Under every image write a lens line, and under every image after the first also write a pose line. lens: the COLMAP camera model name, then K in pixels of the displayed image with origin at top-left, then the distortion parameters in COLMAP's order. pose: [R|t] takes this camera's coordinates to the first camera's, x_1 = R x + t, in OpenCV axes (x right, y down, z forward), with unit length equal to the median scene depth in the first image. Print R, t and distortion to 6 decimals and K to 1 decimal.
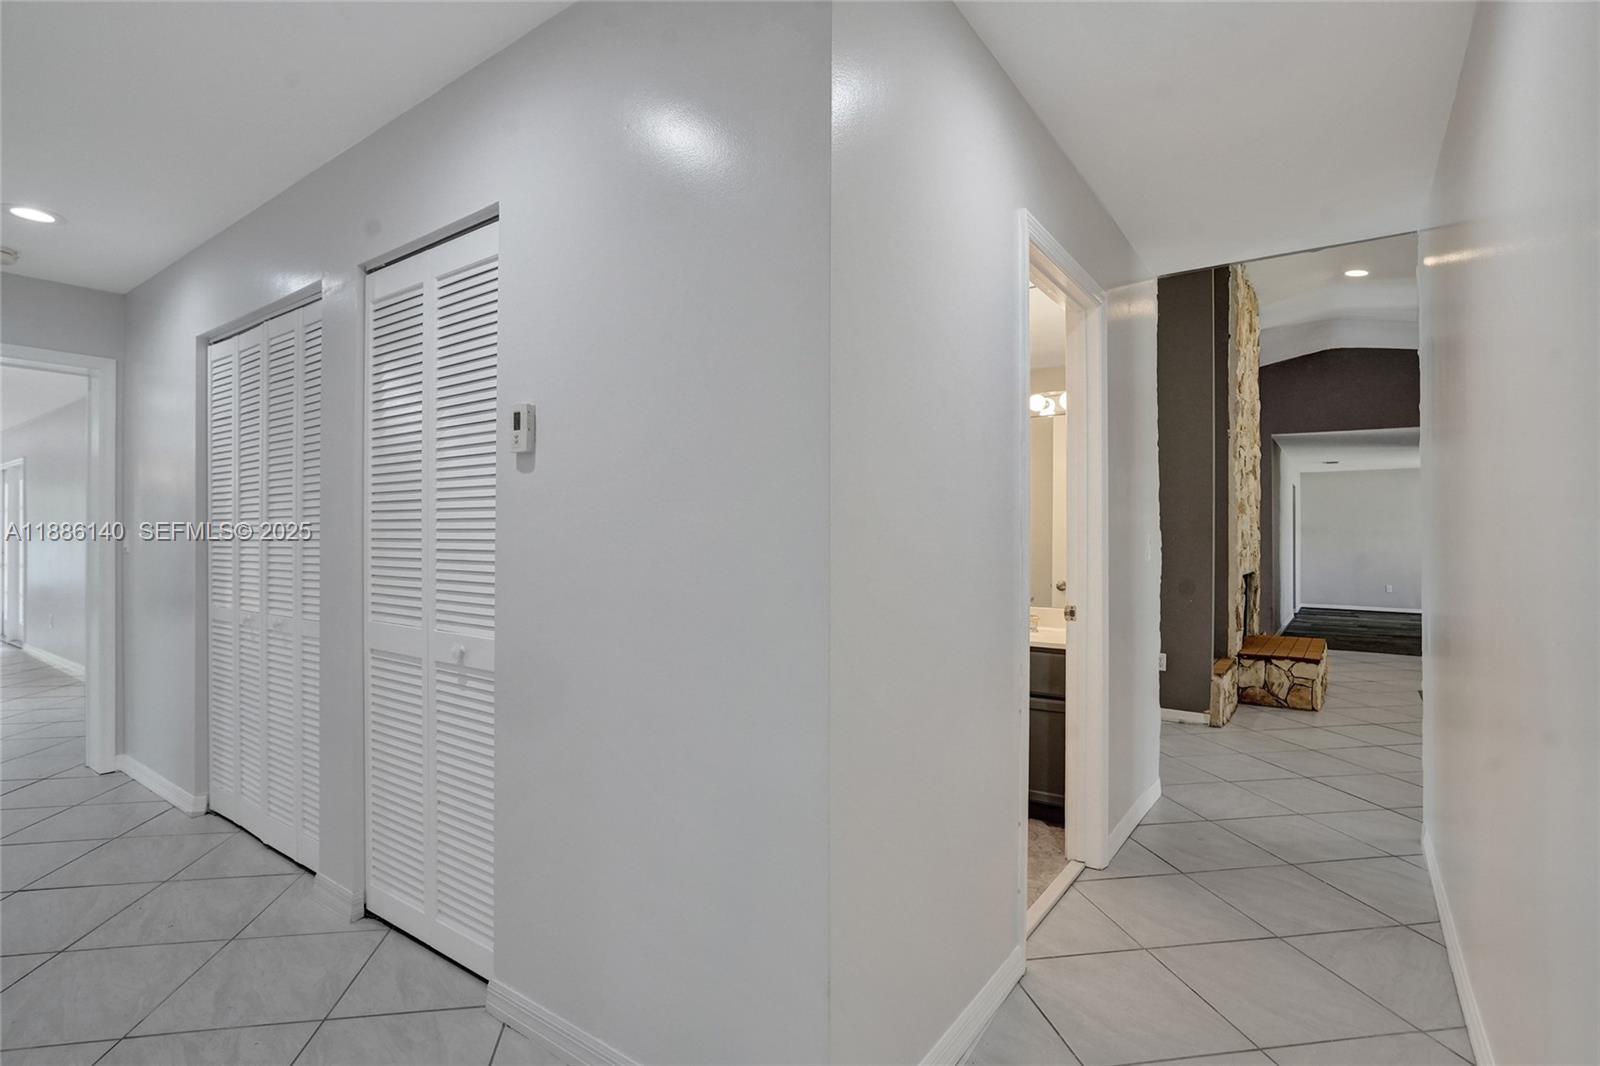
lens RADIAL K [[763.0, 0, 801.7], [0, 763.0, 531.8], [0, 0, 1]] dist [-0.040431, 0.019925]
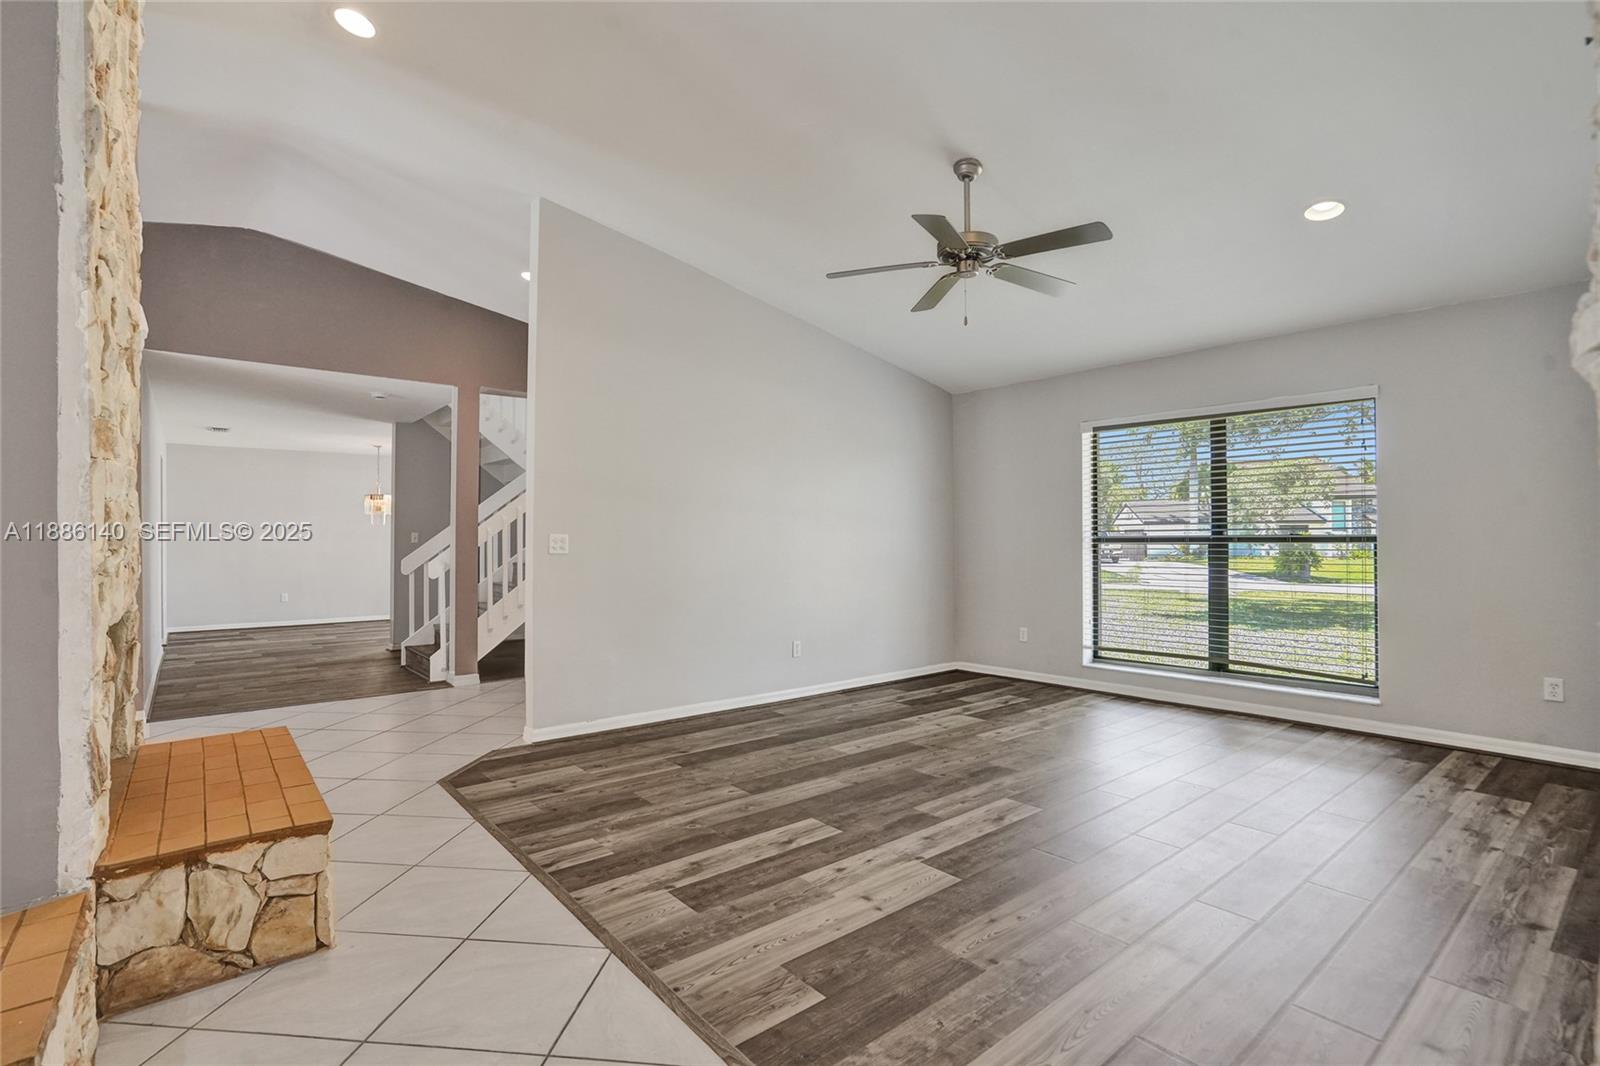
lens RADIAL K [[763.0, 0, 790.2], [0, 763.0, 527.0], [0, 0, 1]] dist [-0.040431, 0.019925]
pose [[0.261650, 0.001907, 0.965161, 0.346834], [0.003485, 0.999990, -0.002921, 0.011441], [-0.965156, 0.004128, 0.261641, 0.629517]]
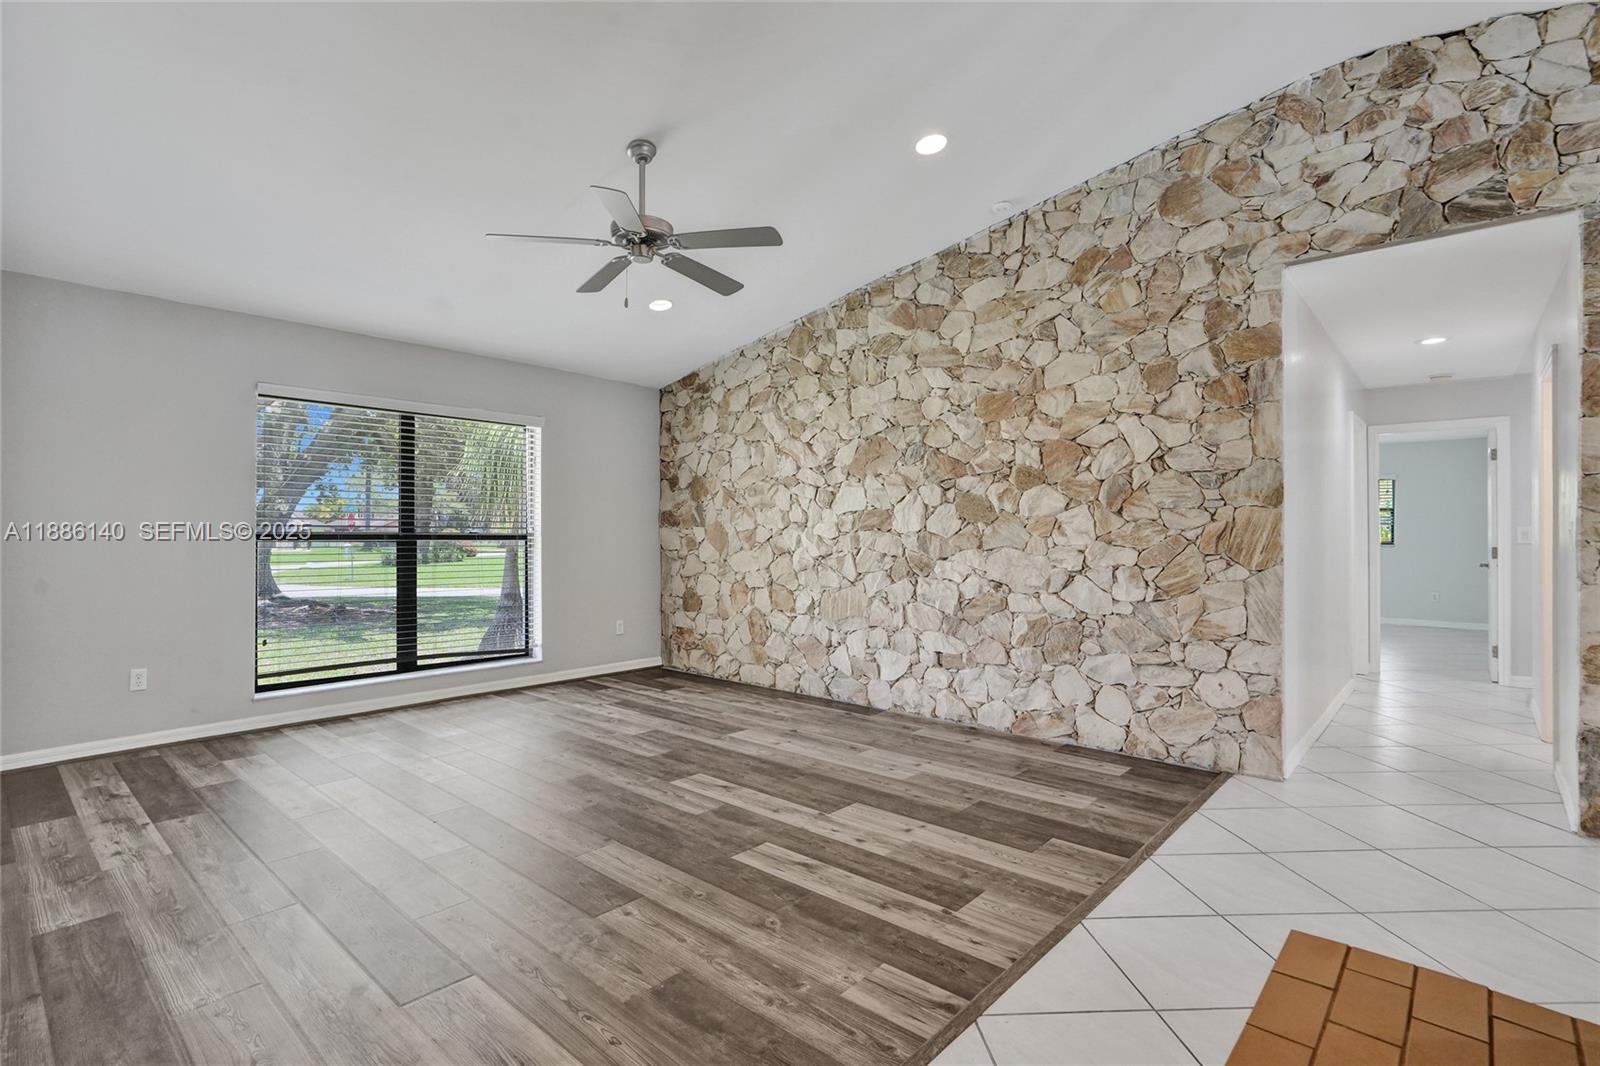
lens RADIAL K [[763.0, 0, 800.6], [0, 763.0, 524.7], [0, 0, 1]] dist [-0.040431, 0.019925]
pose [[-0.994690, -0.011943, 0.102220, 0.820428], [-0.013784, 0.999755, -0.017319, 0.021834], [-0.101988, -0.018636, -0.994611, 1.262866]]
